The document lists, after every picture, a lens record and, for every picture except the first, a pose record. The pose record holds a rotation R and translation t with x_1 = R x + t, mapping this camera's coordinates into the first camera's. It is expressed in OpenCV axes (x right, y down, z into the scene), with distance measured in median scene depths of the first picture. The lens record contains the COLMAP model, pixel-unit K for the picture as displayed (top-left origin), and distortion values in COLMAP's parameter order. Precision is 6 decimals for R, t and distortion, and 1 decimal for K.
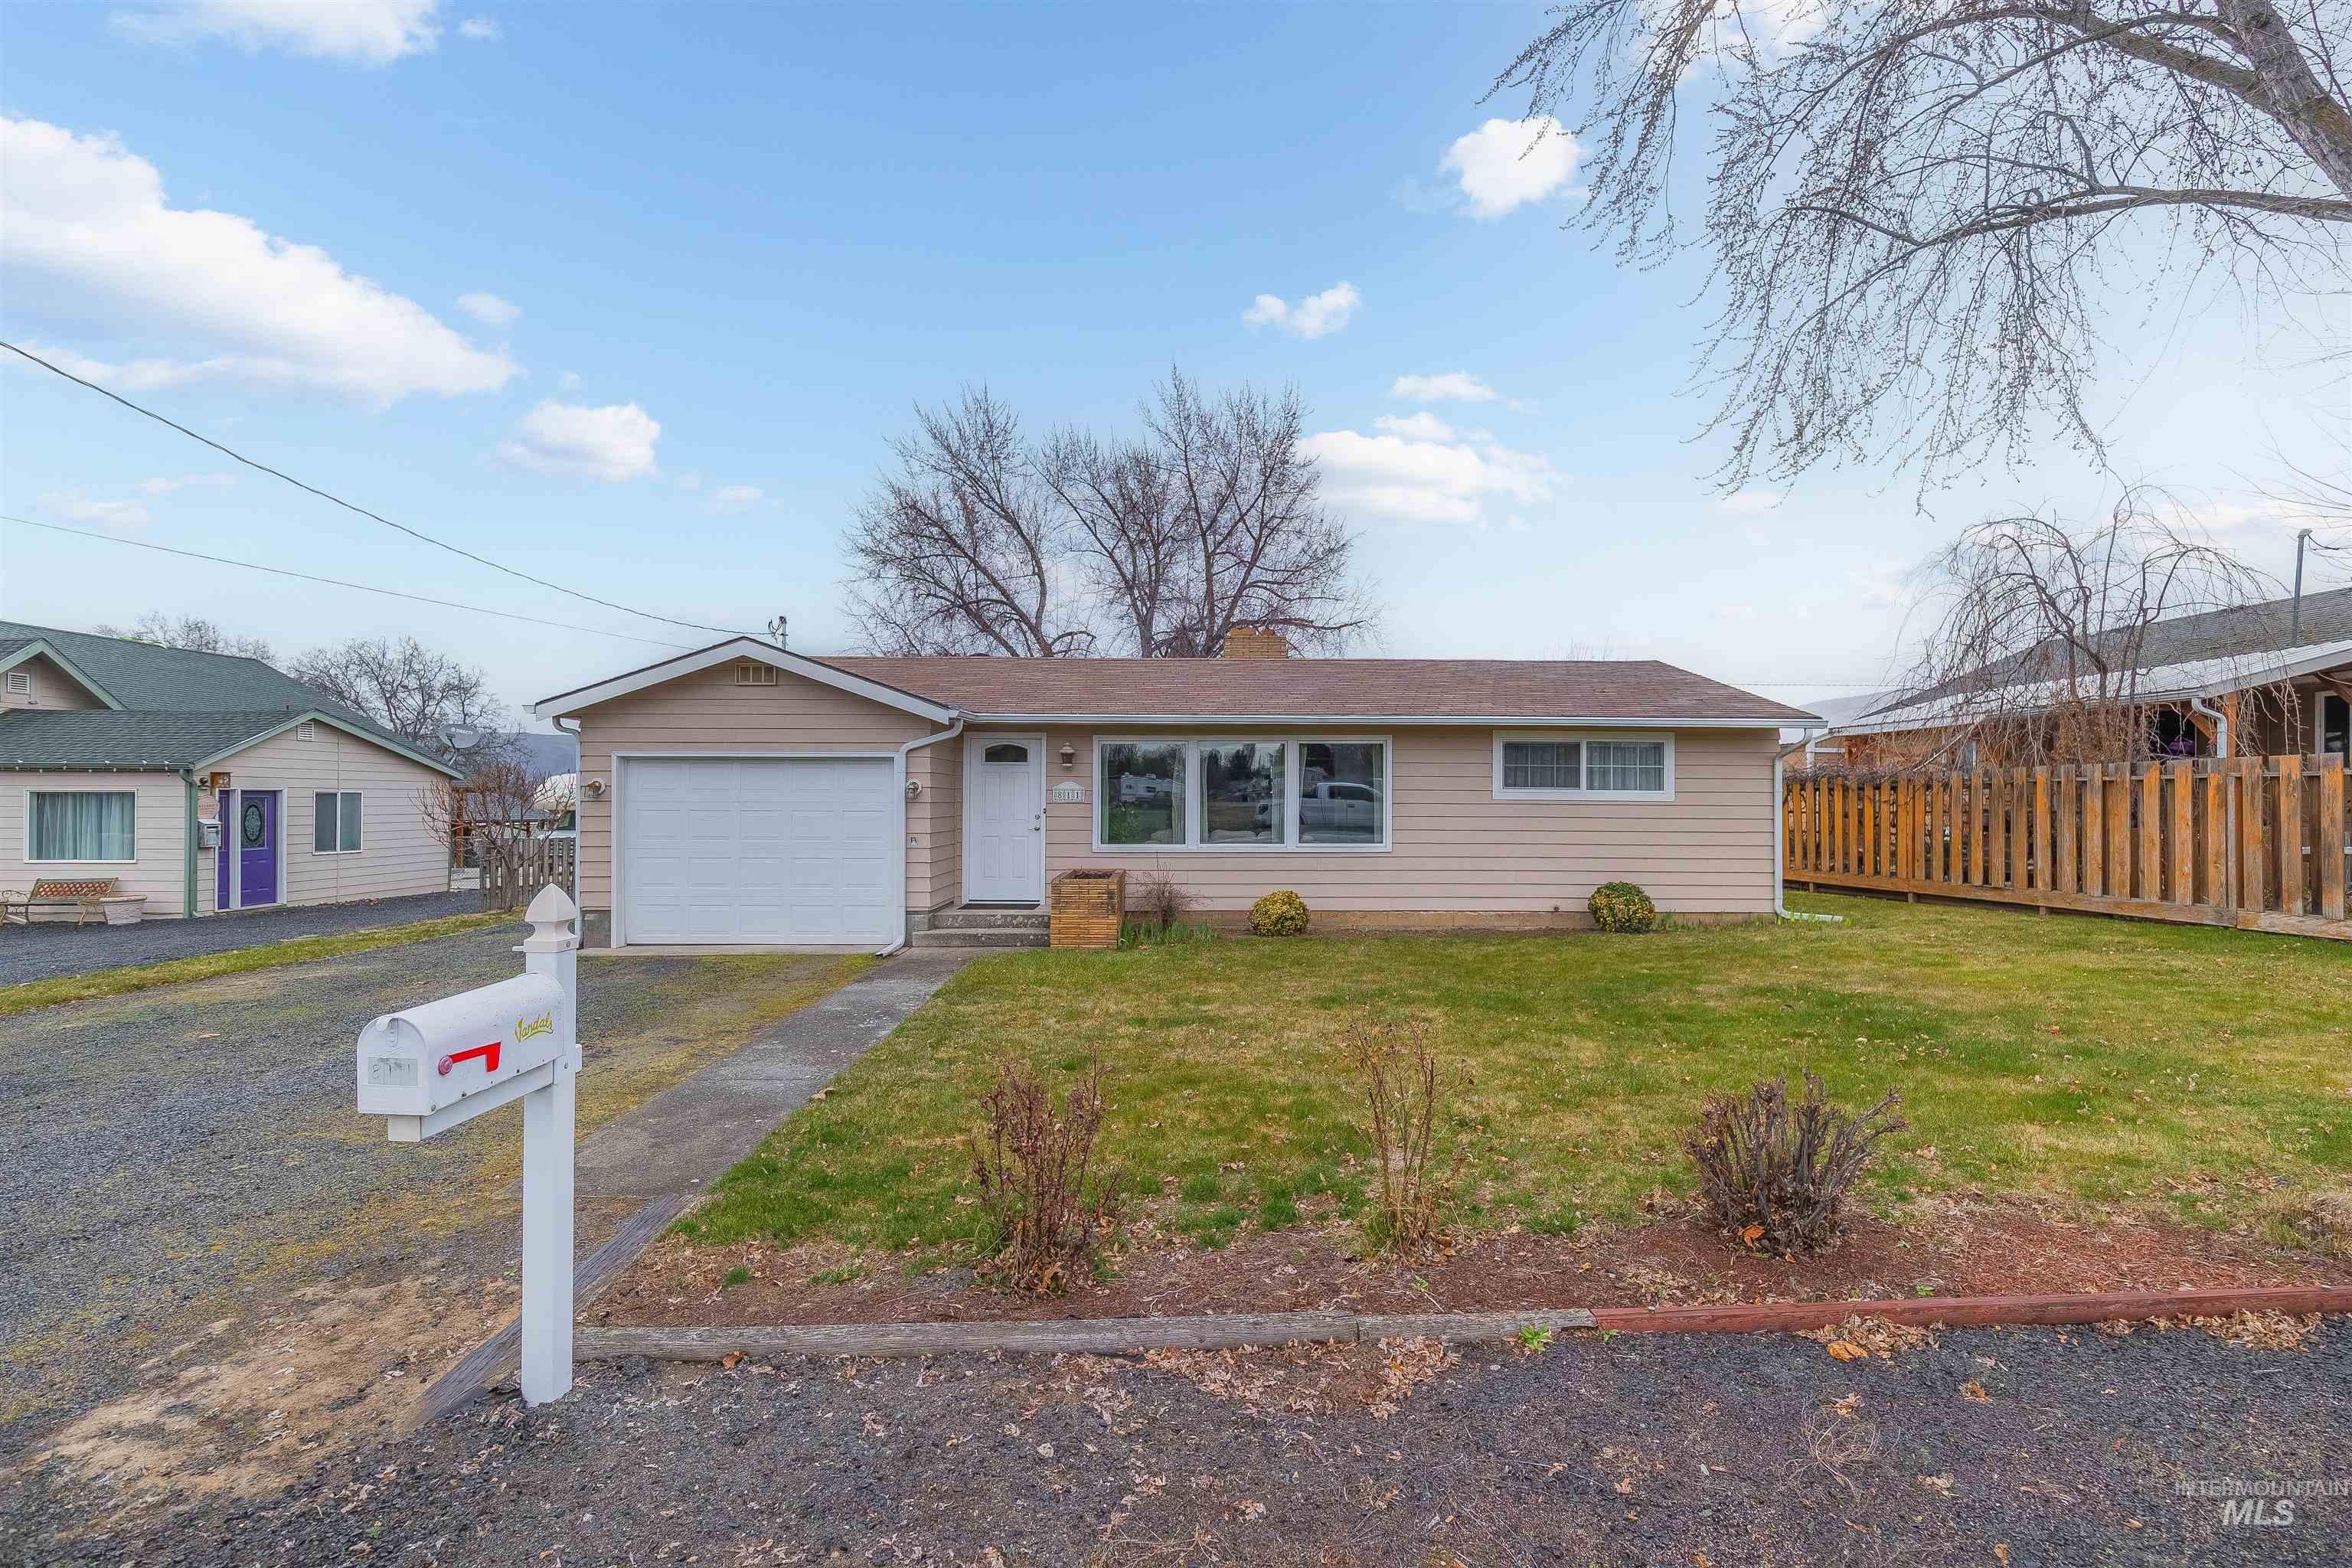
lens RADIAL K [[1067.5, 0, 1187.8], [0, 1067.5, 785.9], [0, 0, 1]] dist [0.000574, 0.001840]
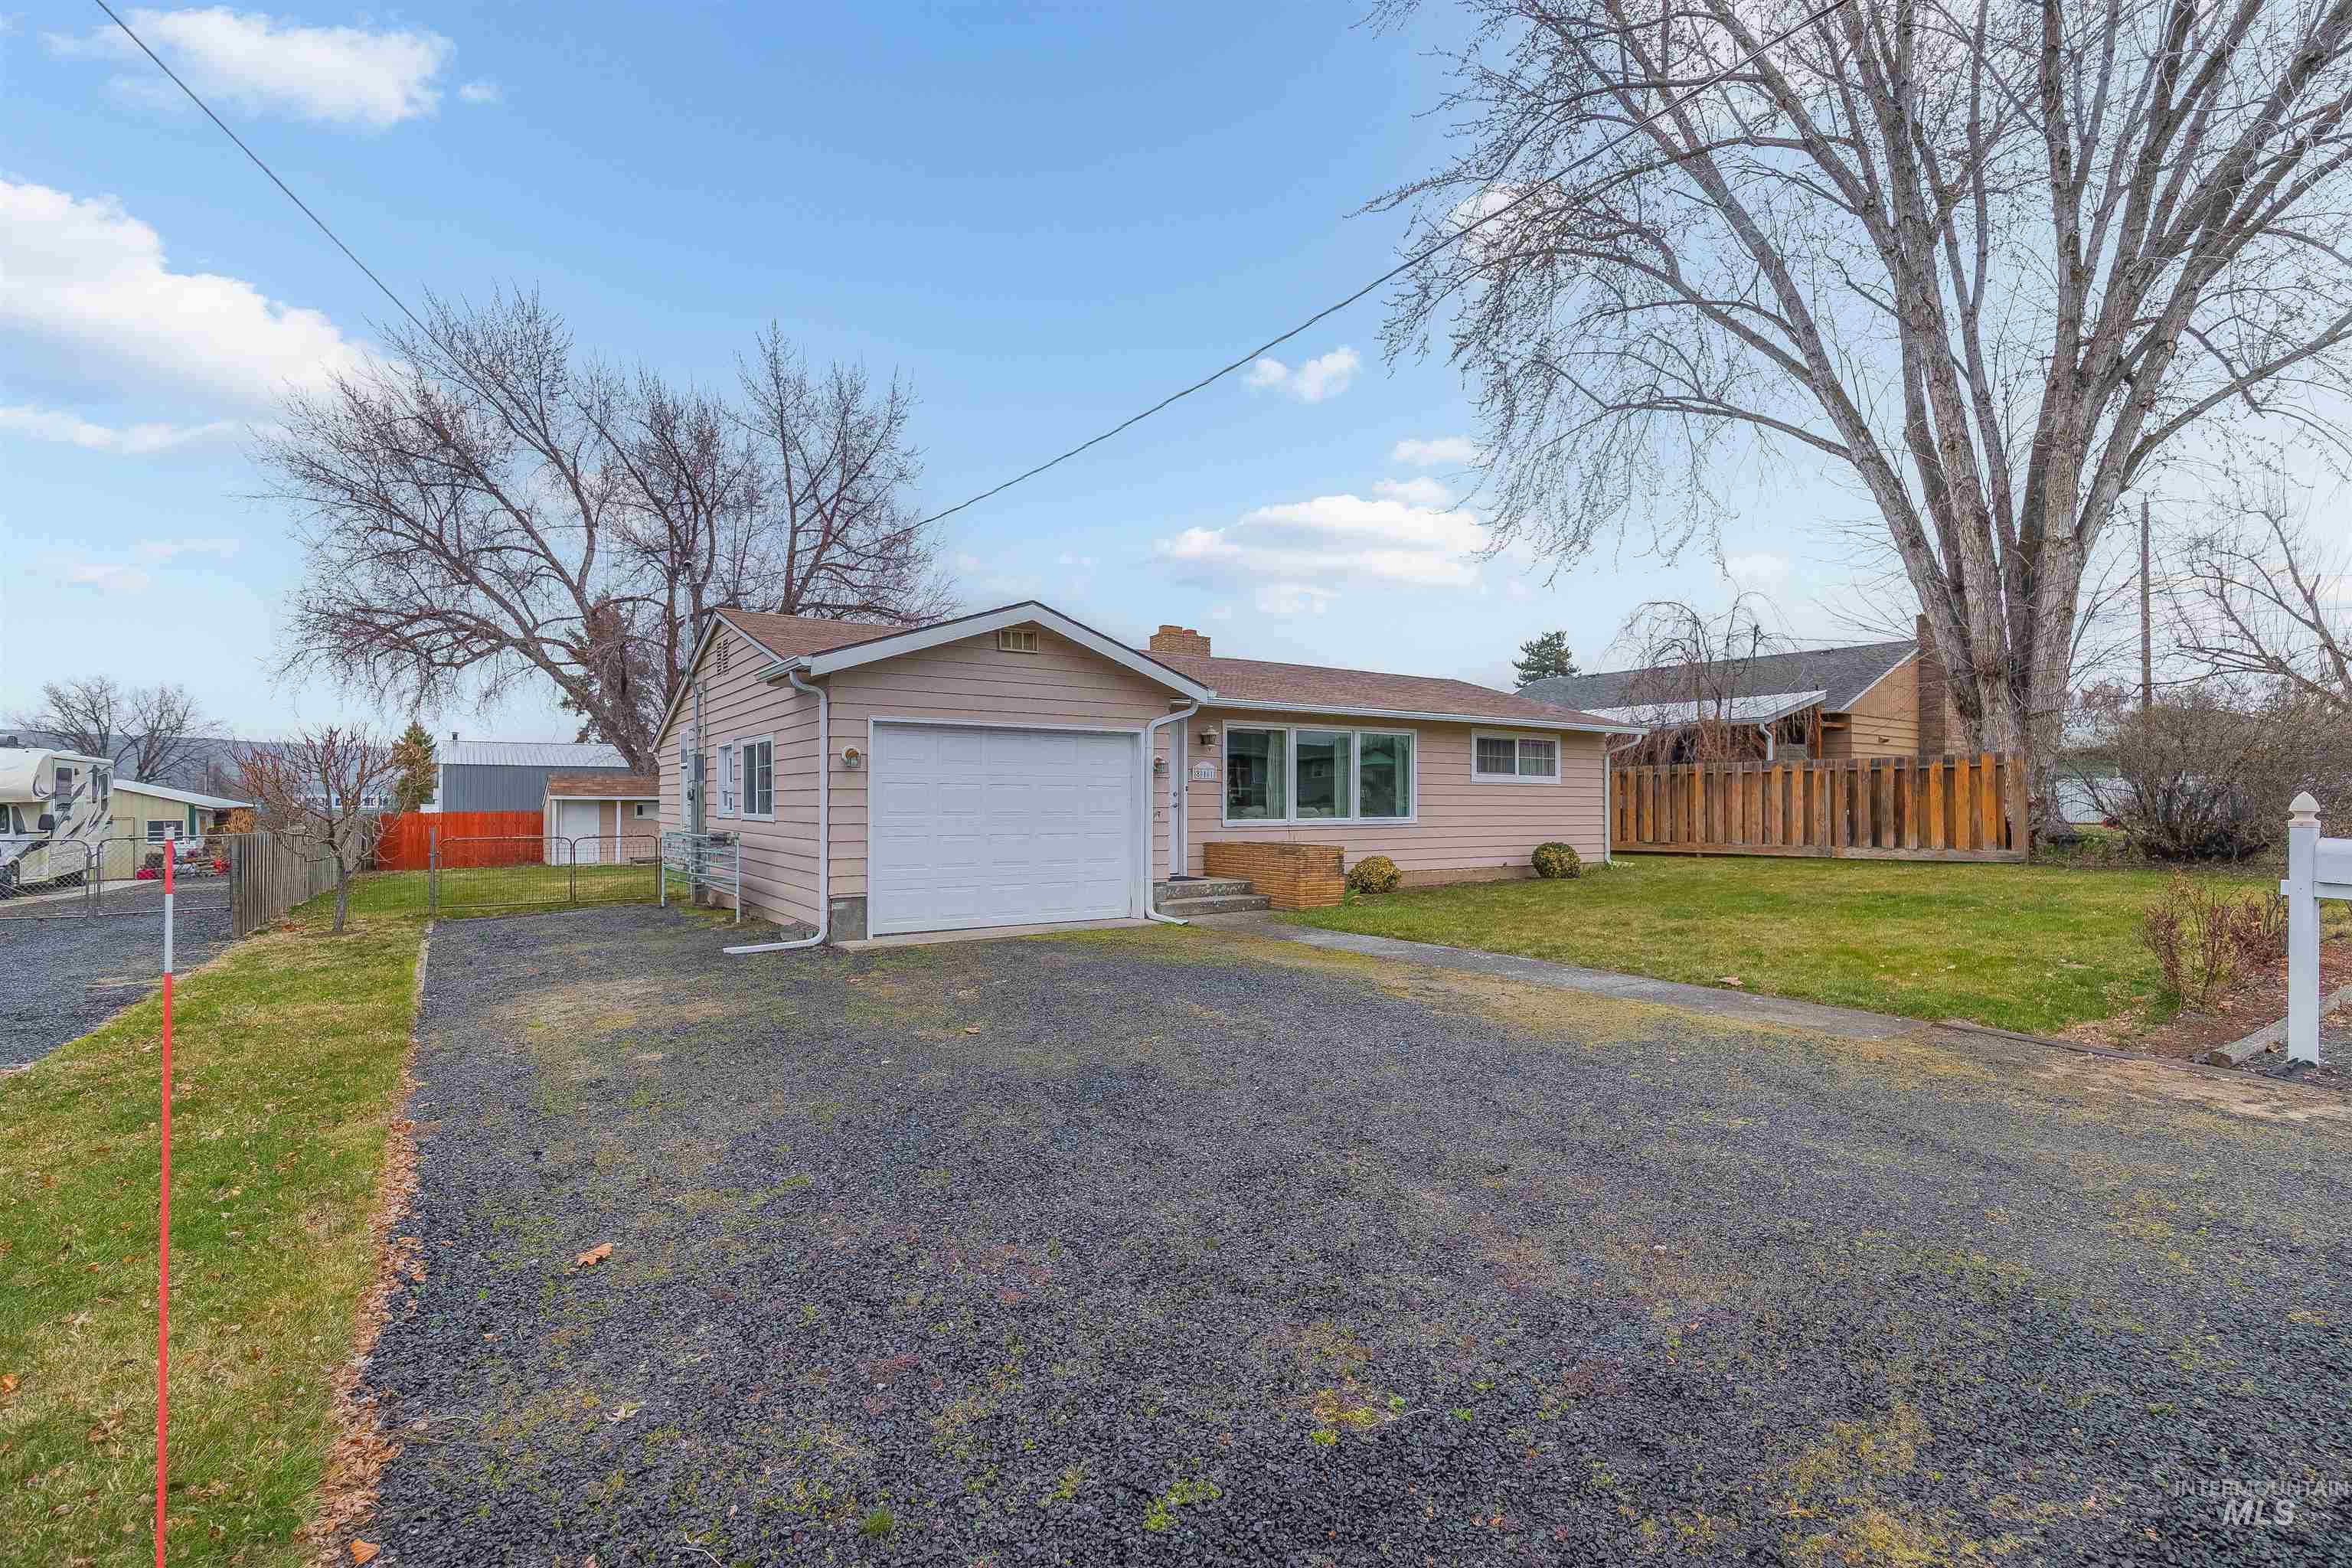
lens RADIAL K [[1067.5, 0, 1172.9], [0, 1067.5, 786.5], [0, 0, 1]] dist [0.000574, 0.001840]
pose [[0.837966, 0.005806, 0.545691, -0.723856], [-0.006452, 0.999979, -0.000732, 0.021918], [-0.545684, -0.002908, 0.837986, 0.114962]]
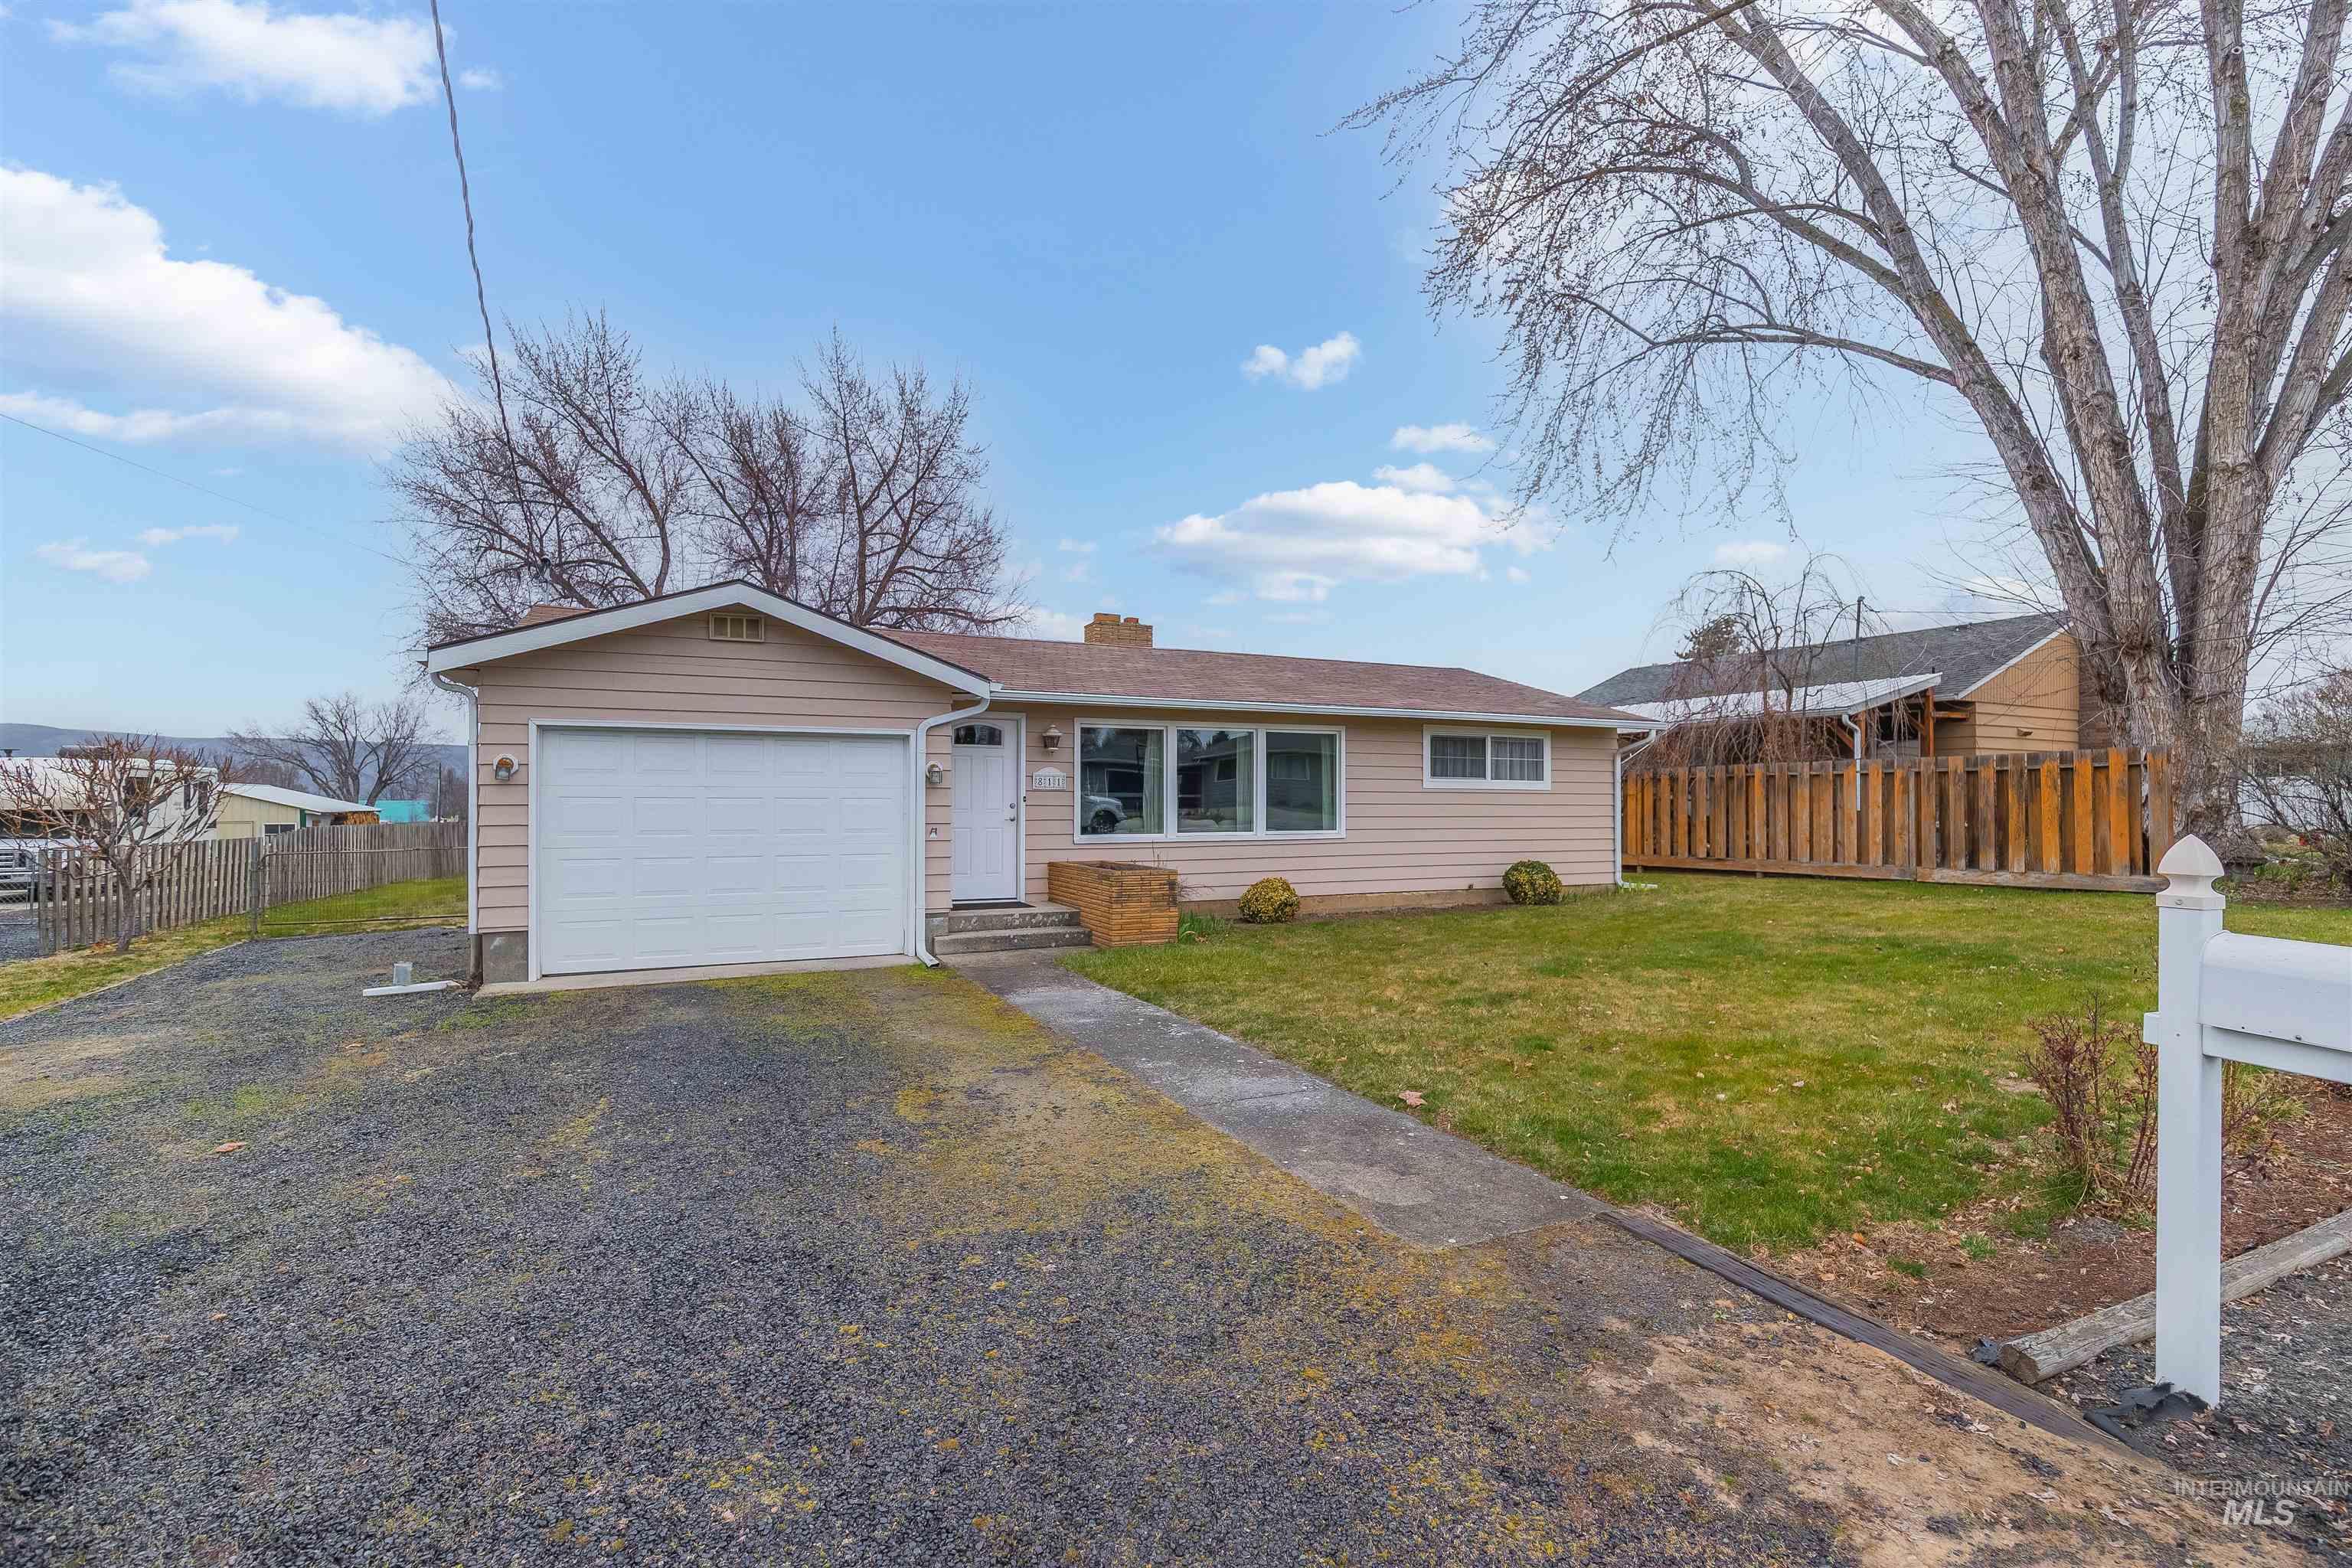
lens RADIAL K [[1067.5, 0, 1175.0], [0, 1067.5, 785.9], [0, 0, 1]] dist [0.000574, 0.001840]
pose [[0.910810, 0.003627, 0.412810, -0.391498], [-0.003640, 0.999993, -0.000754, 0.012422], [-0.412809, -0.000816, 0.910817, 0.118473]]
